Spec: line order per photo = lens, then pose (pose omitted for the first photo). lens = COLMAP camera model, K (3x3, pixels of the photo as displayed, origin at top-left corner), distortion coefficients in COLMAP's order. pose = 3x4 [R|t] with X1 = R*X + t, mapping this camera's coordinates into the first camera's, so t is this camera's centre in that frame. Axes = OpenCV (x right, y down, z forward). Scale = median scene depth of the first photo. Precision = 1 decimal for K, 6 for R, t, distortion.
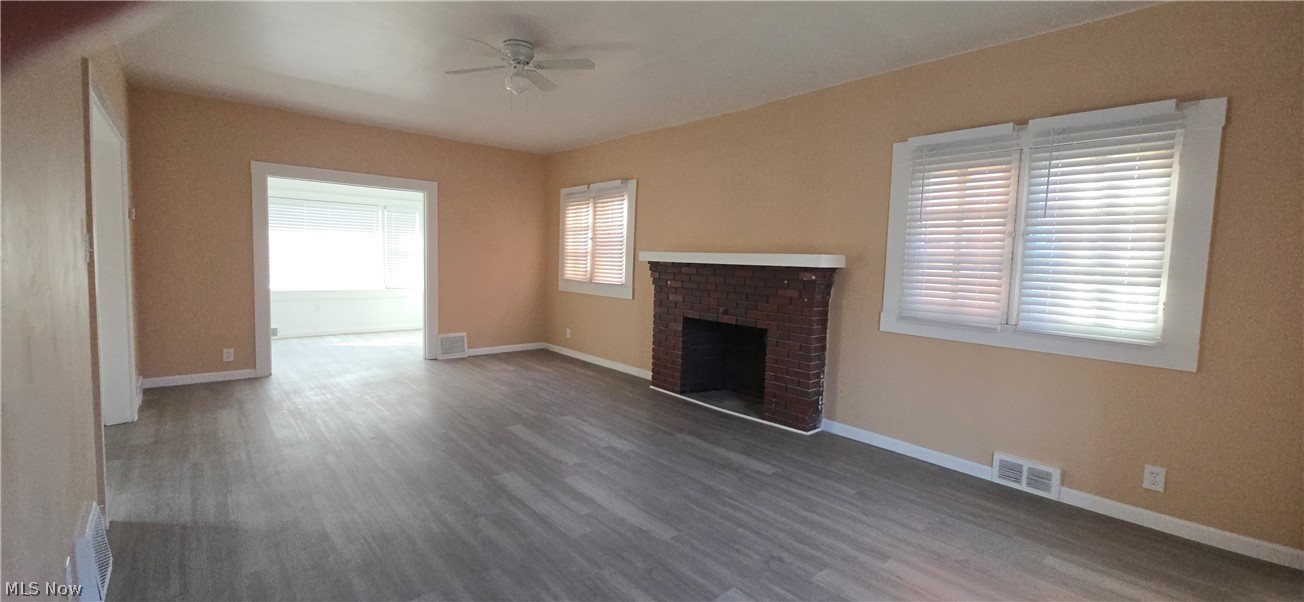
lens RADIAL K [[528.0, 0, 659.2], [0, 528.0, 296.7], [0, 0, 1]] dist [0.000648, 0.000001]
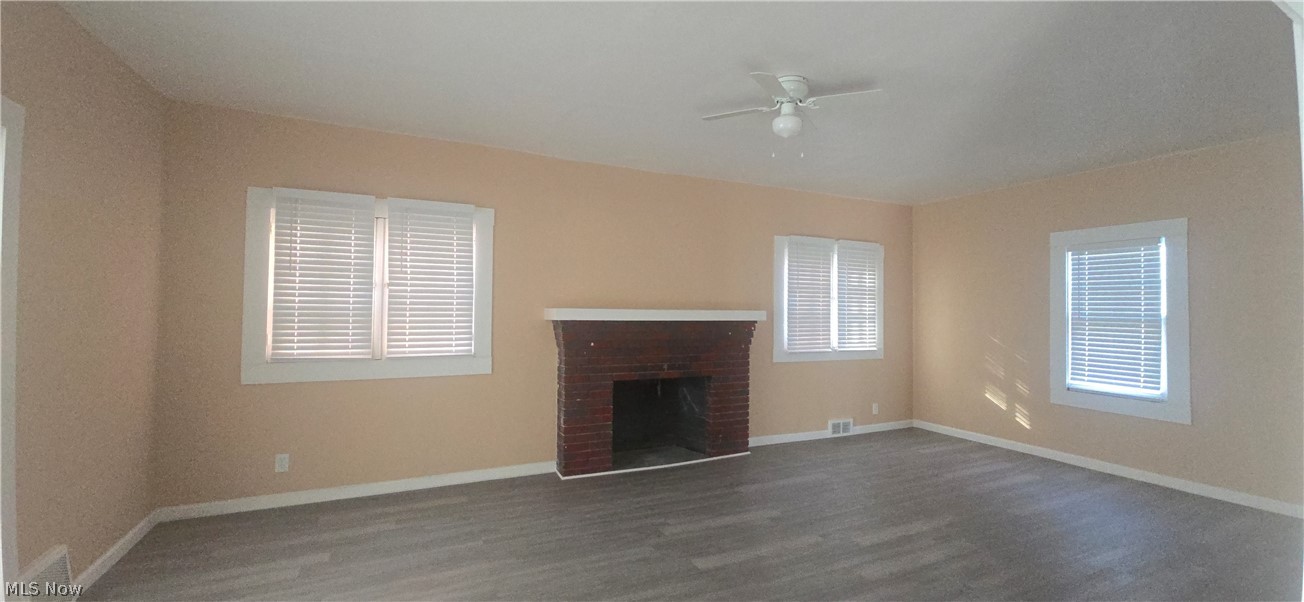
lens RADIAL K [[528.0, 0, 659.2], [0, 528.0, 296.7], [0, 0, 1]] dist [0.000648, 0.000001]
pose [[0.268084, -0.007474, 0.963366, -0.982569], [0.064365, 0.997875, -0.010170, -0.111948], [-0.961243, 0.064733, 0.267996, 0.842509]]
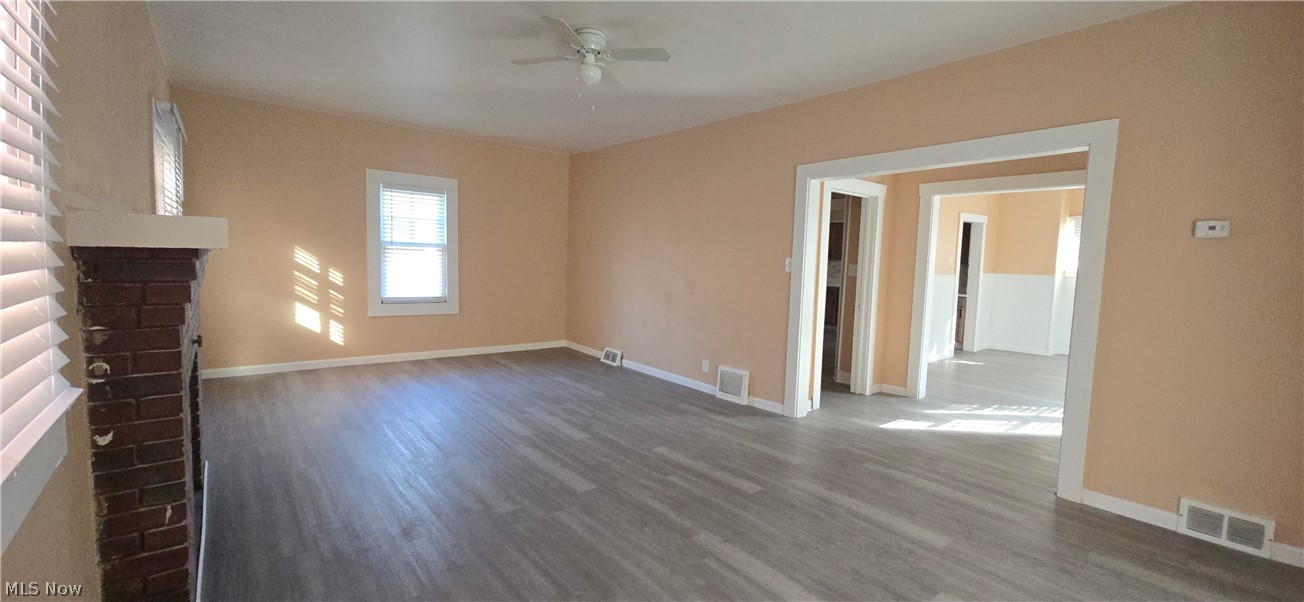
lens RADIAL K [[527.2, 0, 652.0], [0, 527.2, 301.0], [0, 0, 1]] dist [-0.000592, -0.000095]
pose [[-0.996611, -0.067215, 0.047430, -0.387524], [-0.058849, 0.985382, 0.159871, -0.137909], [-0.057482, 0.156538, -0.985998, 1.693051]]
